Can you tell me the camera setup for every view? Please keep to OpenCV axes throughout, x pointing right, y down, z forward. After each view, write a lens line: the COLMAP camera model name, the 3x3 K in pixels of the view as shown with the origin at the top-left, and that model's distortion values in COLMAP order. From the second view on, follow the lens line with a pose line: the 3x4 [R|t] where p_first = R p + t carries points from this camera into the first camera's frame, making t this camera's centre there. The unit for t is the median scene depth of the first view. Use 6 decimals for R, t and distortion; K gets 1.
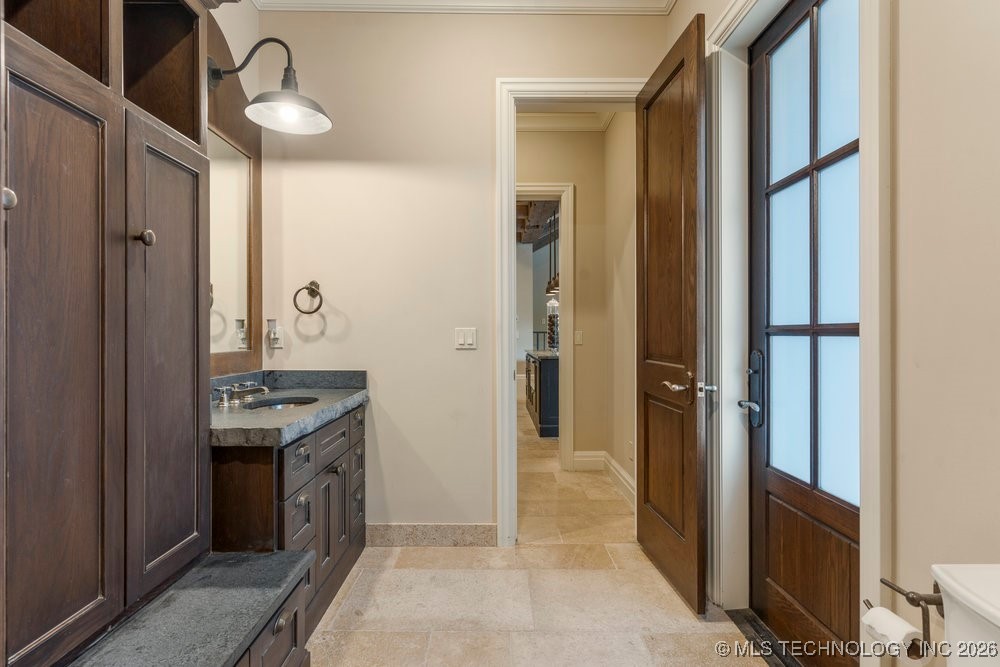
lens RADIAL K [[481.6, 0, 499.4], [0, 481.6, 334.3], [0, 0, 1]] dist [0.003921, -0.000132]
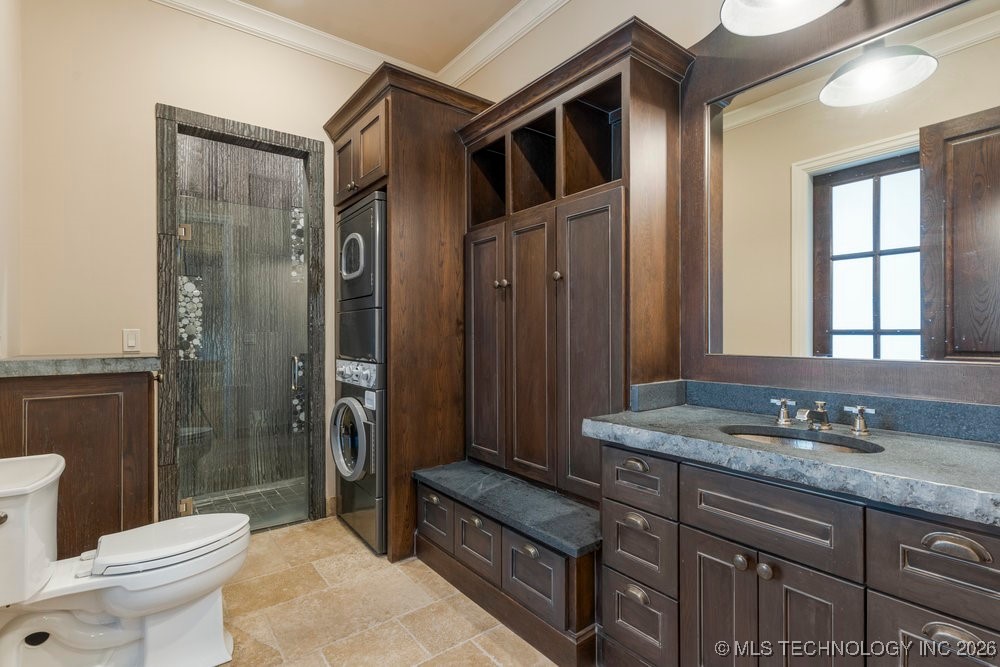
lens RADIAL K [[481.6, 0, 503.4], [0, 481.6, 332.3], [0, 0, 1]] dist [0.003921, -0.000132]
pose [[-0.802643, 0.000474, -0.596460, 0.440120], [0.003383, 0.999987, -0.003758, 0.003663], [0.596451, -0.005034, -0.802634, 2.276096]]
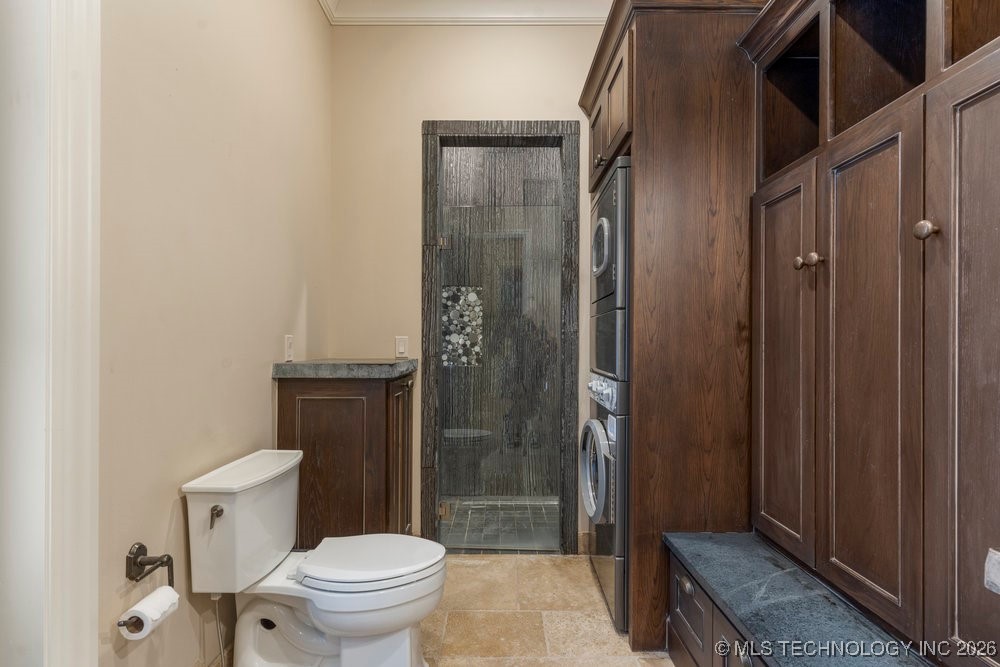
lens RADIAL K [[481.6, 0, 500.1], [0, 481.6, 341.0], [0, 0, 1]] dist [0.003921, -0.000132]
pose [[-0.999798, -0.003753, 0.019770, 0.001166], [-0.003800, 0.999990, -0.002329, 0.001151], [-0.019761, -0.002404, -0.999802, 1.888625]]
